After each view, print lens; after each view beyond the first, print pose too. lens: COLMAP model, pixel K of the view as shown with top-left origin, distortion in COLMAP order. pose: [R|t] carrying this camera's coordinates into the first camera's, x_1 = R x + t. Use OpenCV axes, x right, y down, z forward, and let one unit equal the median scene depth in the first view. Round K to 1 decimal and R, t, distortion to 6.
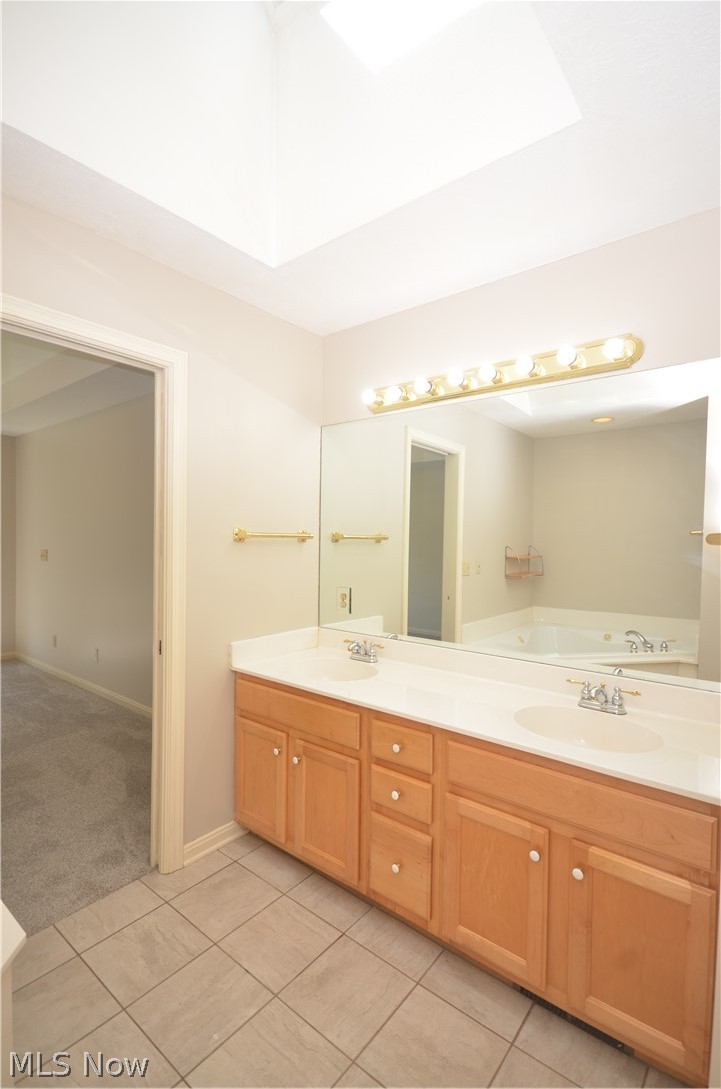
lens RADIAL K [[503.5, 0, 360.5], [0, 503.5, 544.5], [0, 0, 1]] dist [-0.000130, -0.000374]
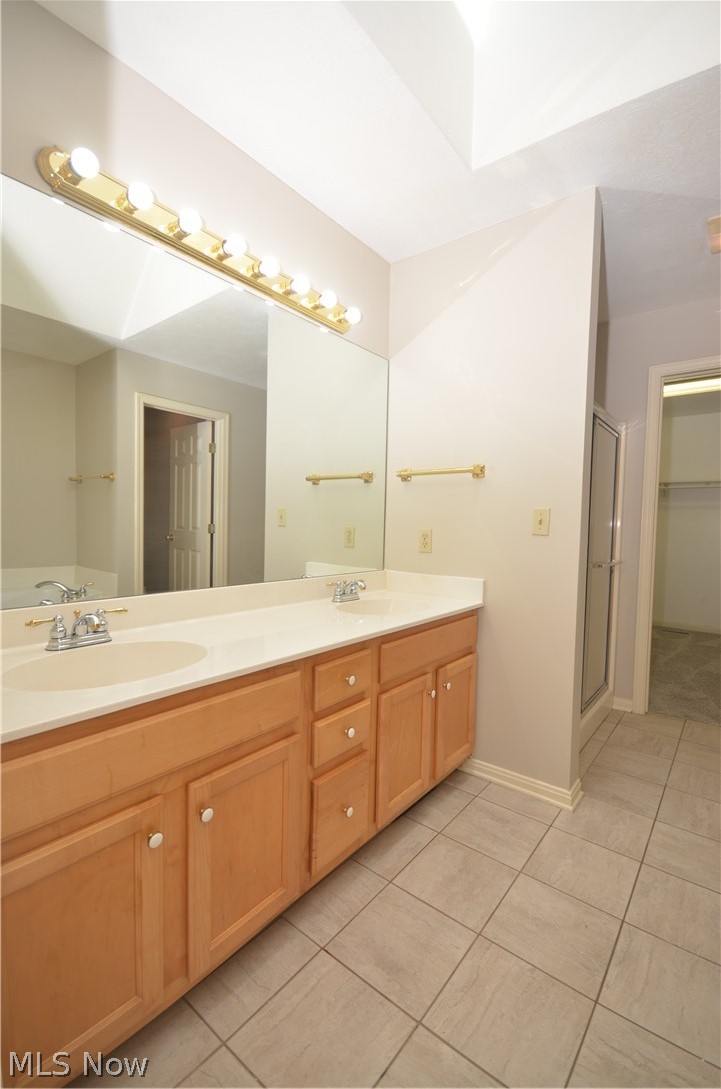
lens RADIAL K [[472.5, 0, 360.5], [0, 472.5, 544.5], [0, 0, 1]] dist [0.017445, -0.016953]
pose [[-0.001412, -0.044708, 0.998999, -0.827425], [0.006673, 0.998977, 0.044716, 0.129110], [-0.999977, 0.006730, -0.001112, 1.049273]]
